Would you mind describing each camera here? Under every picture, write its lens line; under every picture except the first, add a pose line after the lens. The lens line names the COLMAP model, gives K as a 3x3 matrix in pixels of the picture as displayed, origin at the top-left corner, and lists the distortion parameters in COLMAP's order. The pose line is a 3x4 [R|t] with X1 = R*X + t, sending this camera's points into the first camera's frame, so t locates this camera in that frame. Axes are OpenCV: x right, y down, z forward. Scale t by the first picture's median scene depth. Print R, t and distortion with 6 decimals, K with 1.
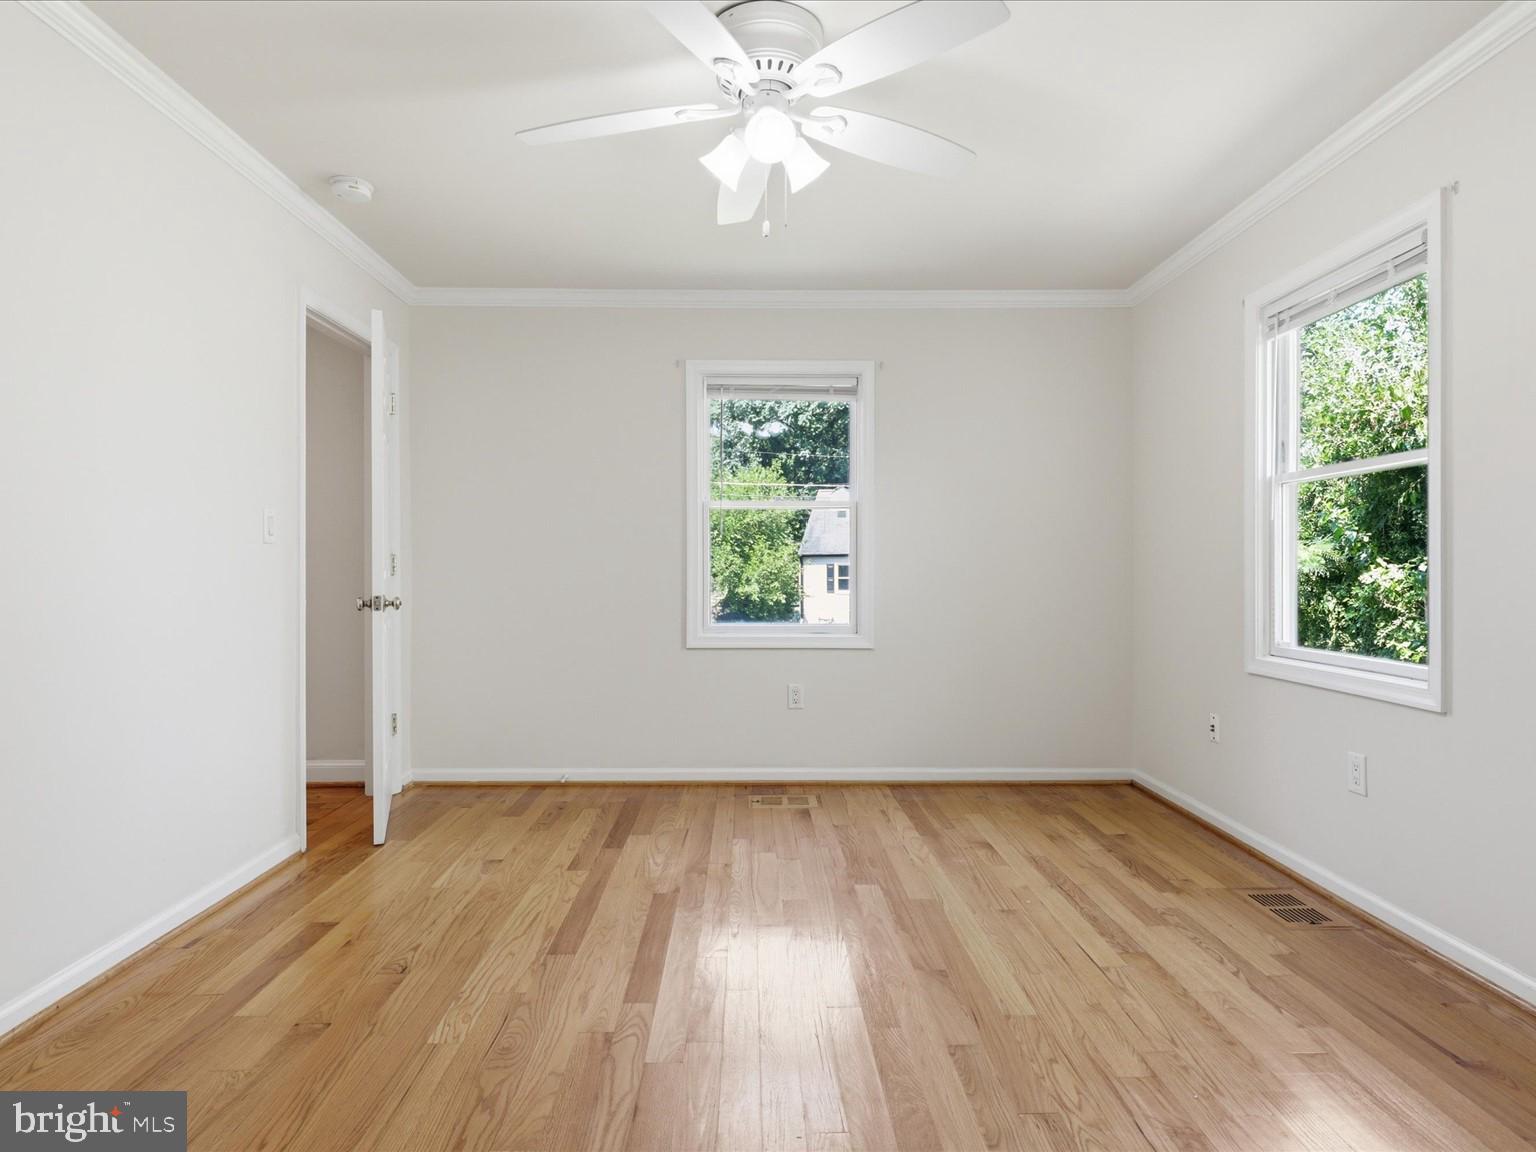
lens RADIAL K [[866.0, 0, 767.5], [0, 866.0, 568.6], [0, 0, 1]] dist [0.014377, -0.001034]
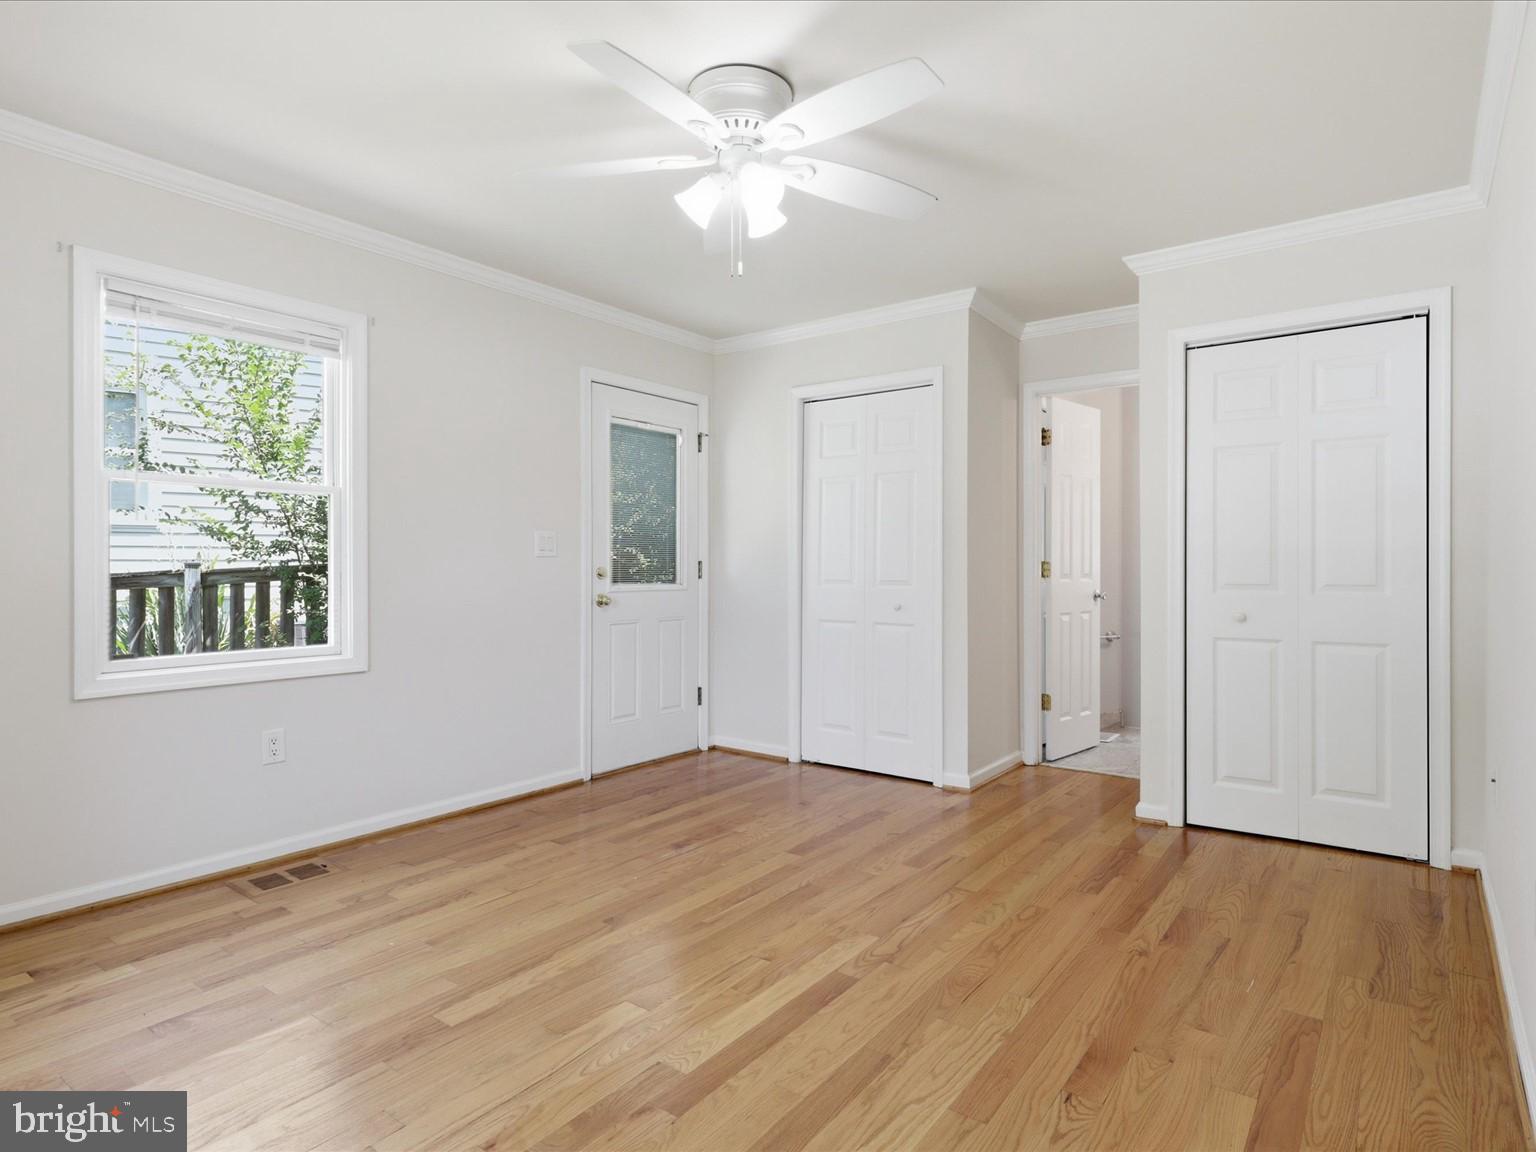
lens RADIAL K [[866.0, 0, 767.4], [0, 866.0, 574.7], [0, 0, 1]] dist [0.014377, -0.001034]
pose [[-0.789522, -0.007441, 0.613677, -0.664520], [-0.001960, 0.999952, 0.009602, -0.013793], [-0.613719, 0.006378, -0.789499, 1.736727]]
